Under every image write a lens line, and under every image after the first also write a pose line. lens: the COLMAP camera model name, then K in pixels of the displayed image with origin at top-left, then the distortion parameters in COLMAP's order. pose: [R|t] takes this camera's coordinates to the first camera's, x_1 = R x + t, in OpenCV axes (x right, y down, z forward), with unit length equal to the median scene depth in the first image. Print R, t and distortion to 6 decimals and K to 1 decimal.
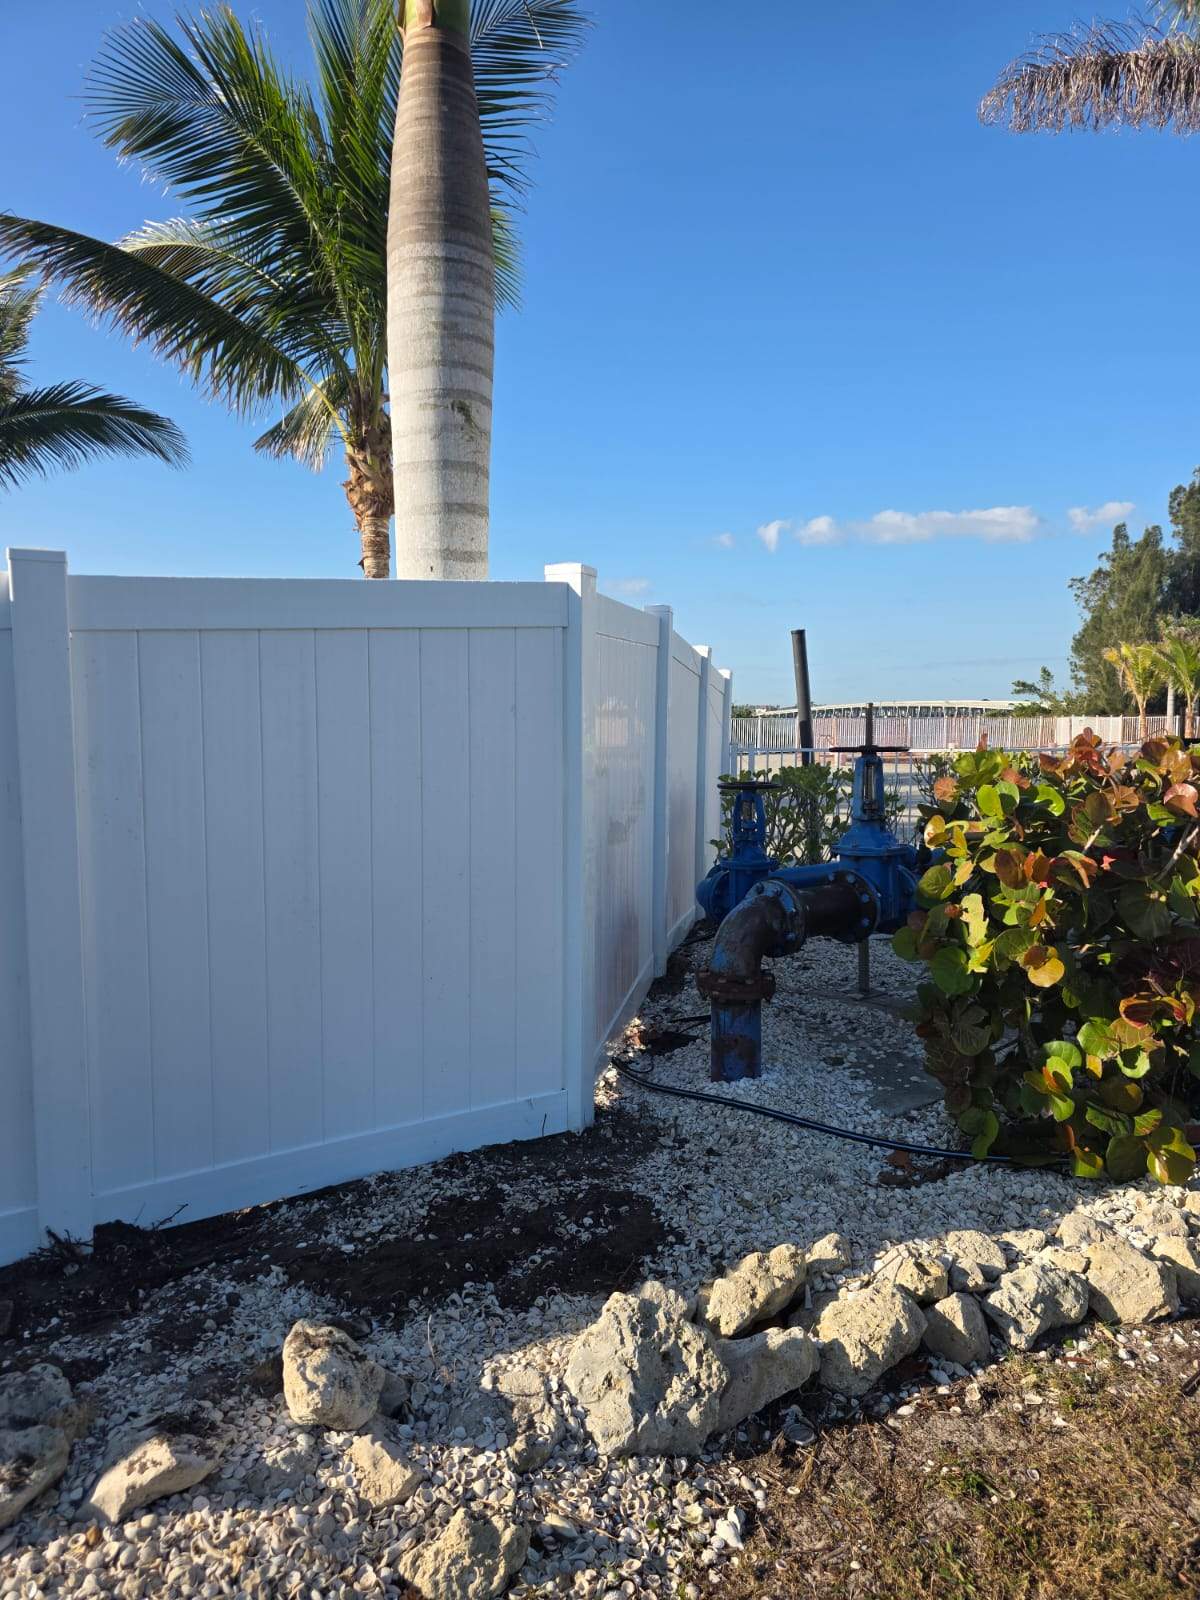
lens RADIAL K [[1081.6, 0, 599.7], [0, 1081.6, 840.7], [0, 0, 1]] dist [0.068146, -0.070034]
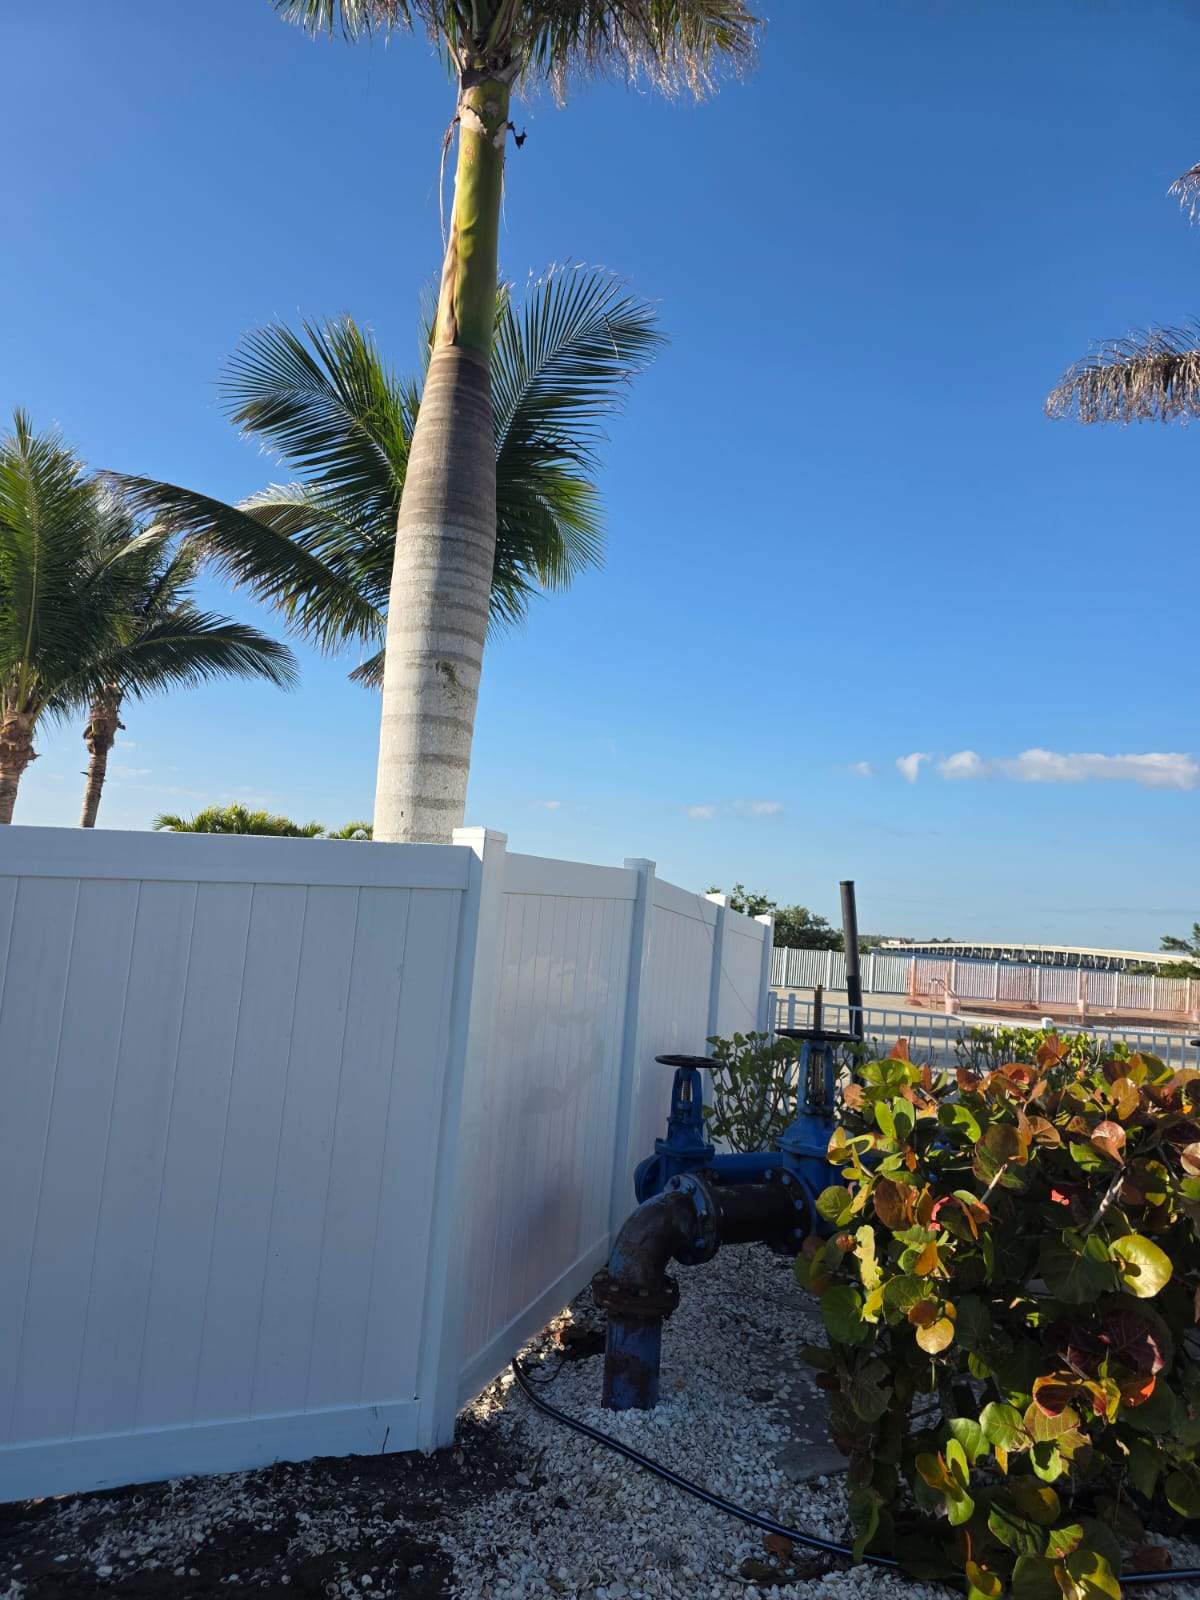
lens RADIAL K [[1101.9, 0, 597.8], [0, 1101.9, 829.1], [0, 0, 1]] dist [0.048541, -0.043705]
pose [[0.988524, 0.062264, -0.137637, 0.190507], [-0.088555, 0.976987, -0.194048, -0.059089], [0.122388, 0.204009, 0.971289, 0.025591]]
